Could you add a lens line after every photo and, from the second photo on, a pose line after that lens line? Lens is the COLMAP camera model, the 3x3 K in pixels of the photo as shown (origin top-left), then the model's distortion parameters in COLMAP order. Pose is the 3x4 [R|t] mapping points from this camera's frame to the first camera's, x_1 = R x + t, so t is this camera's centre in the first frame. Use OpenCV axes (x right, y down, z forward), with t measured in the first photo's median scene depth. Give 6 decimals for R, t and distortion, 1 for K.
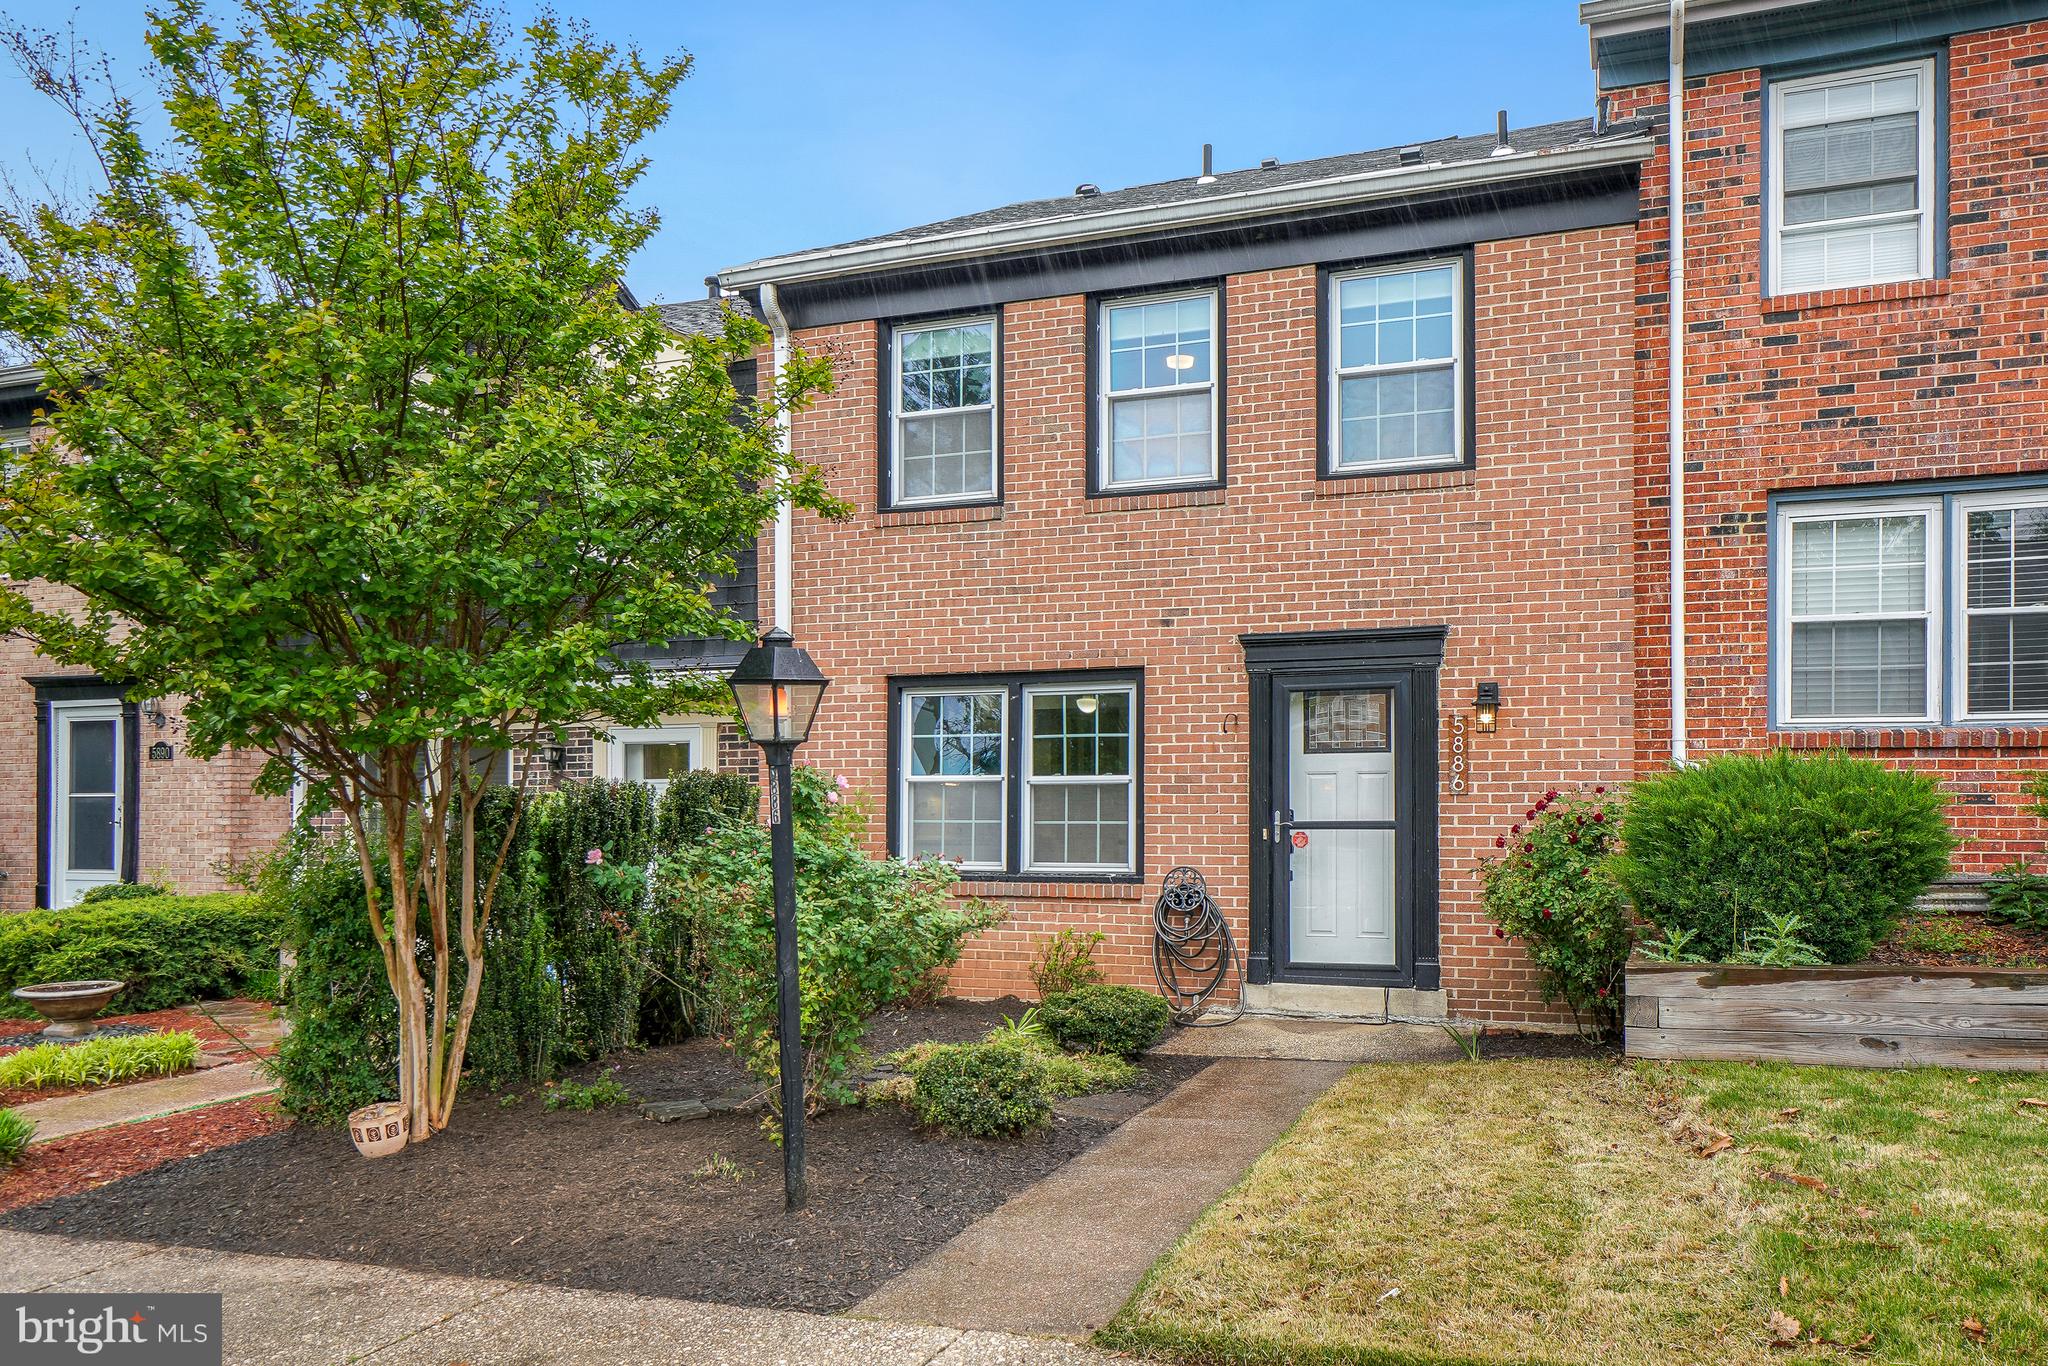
lens RADIAL K [[1744.0, 0, 1152.0], [0, 1744.0, 773.2], [0, 0, 1]] dist [0.025404, 0.009985]
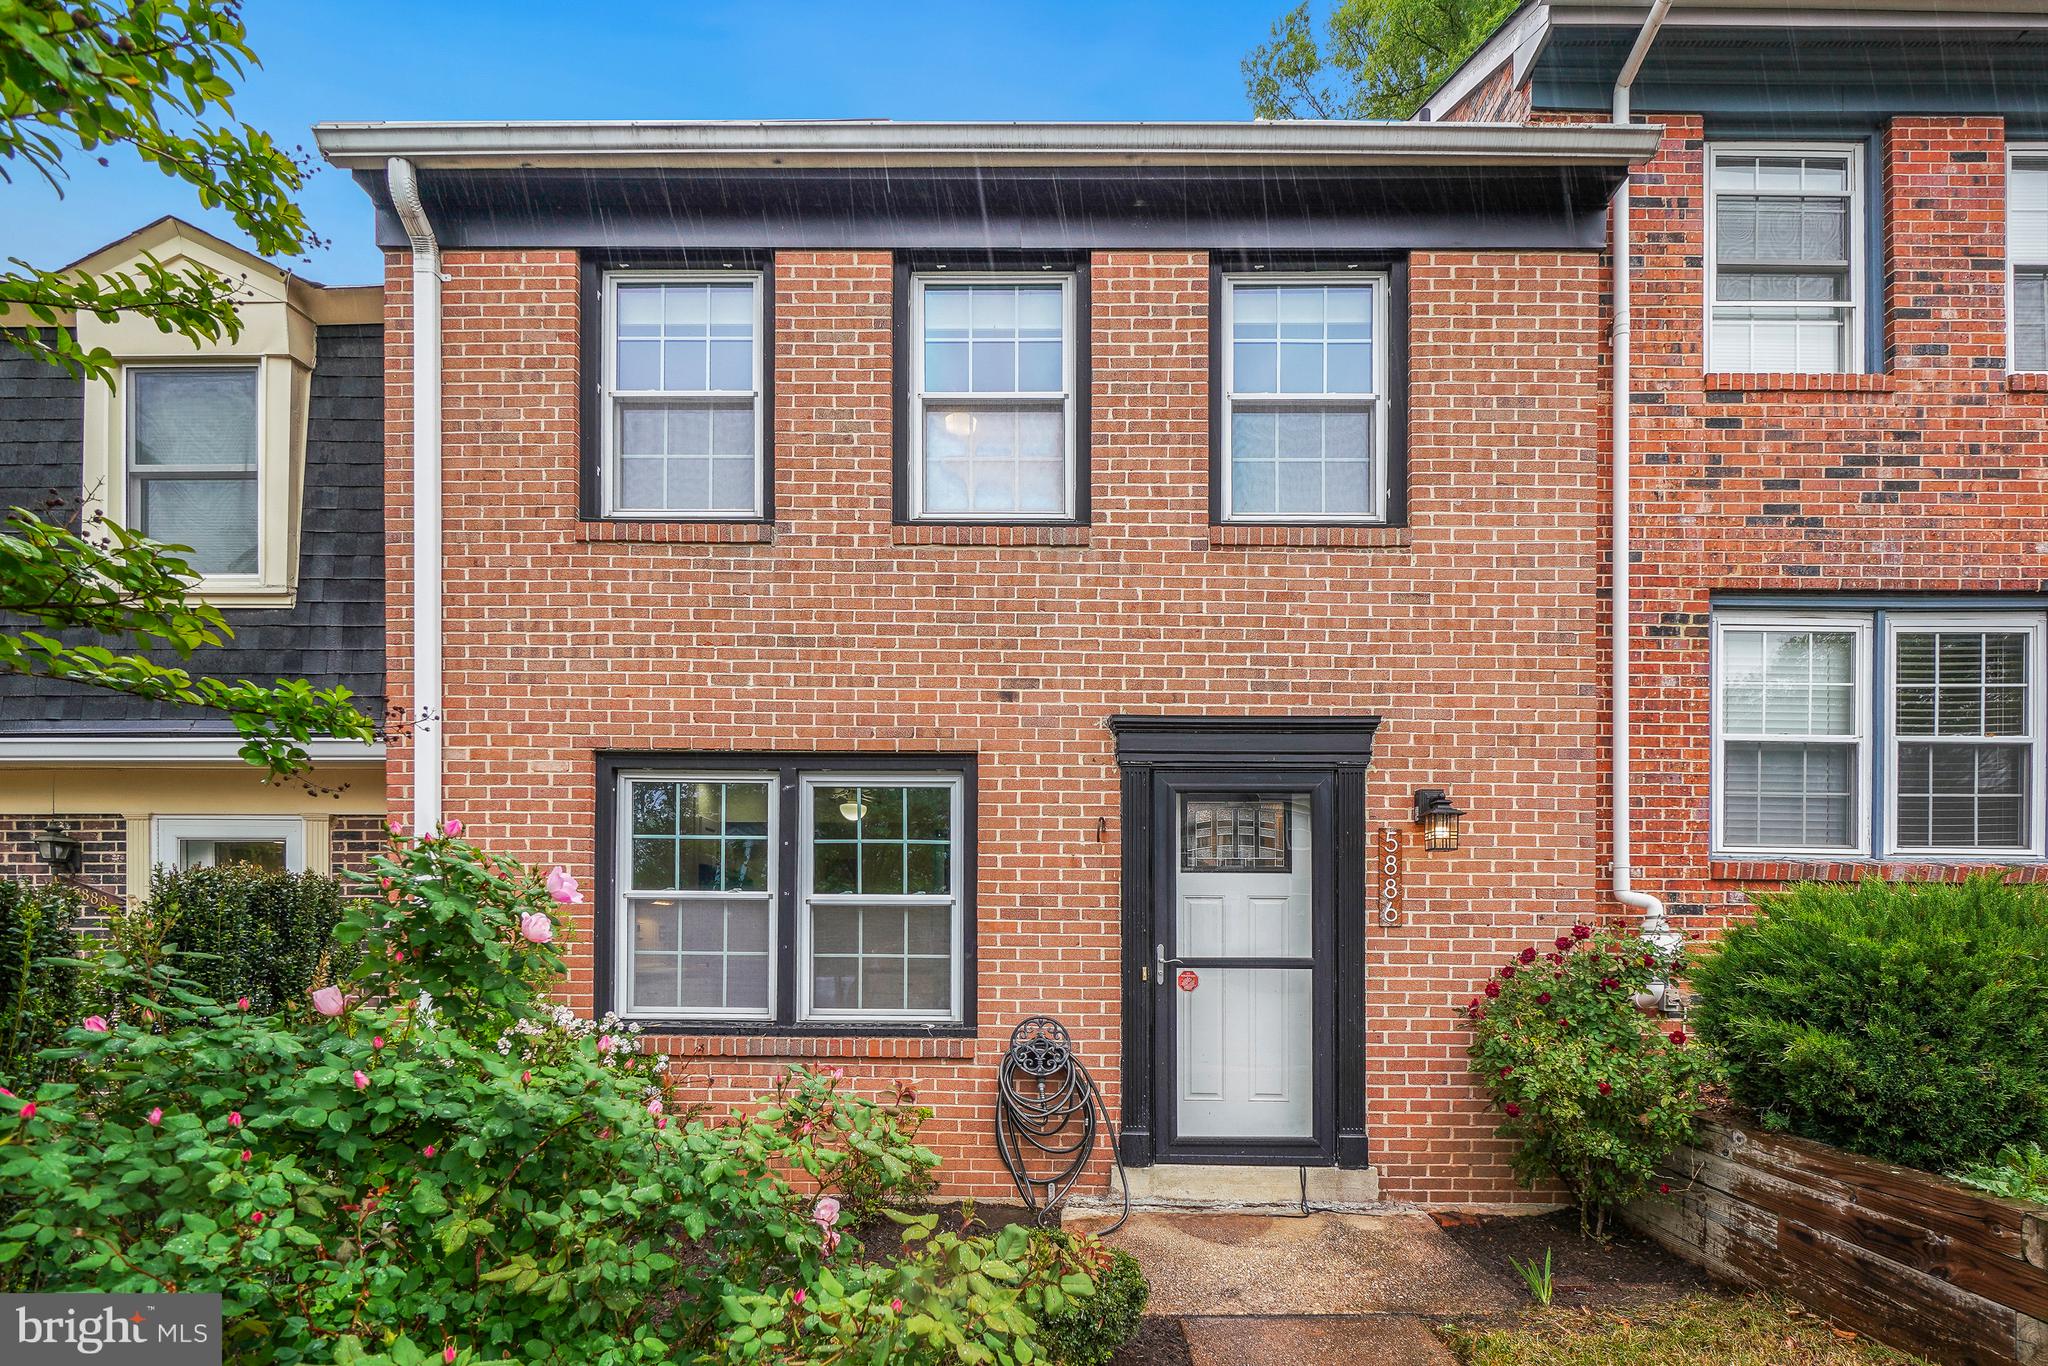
lens RADIAL K [[1062.0, 0, 1130.7], [0, 1062.0, 943.2], [0, 0, 1]] dist [-0.000374, -0.001734]
pose [[0.936743, 0.005753, 0.349971, -0.108736], [-0.018533, 0.999278, 0.033180, 0.005656], [-0.349527, -0.037568, 0.936173, 0.567696]]
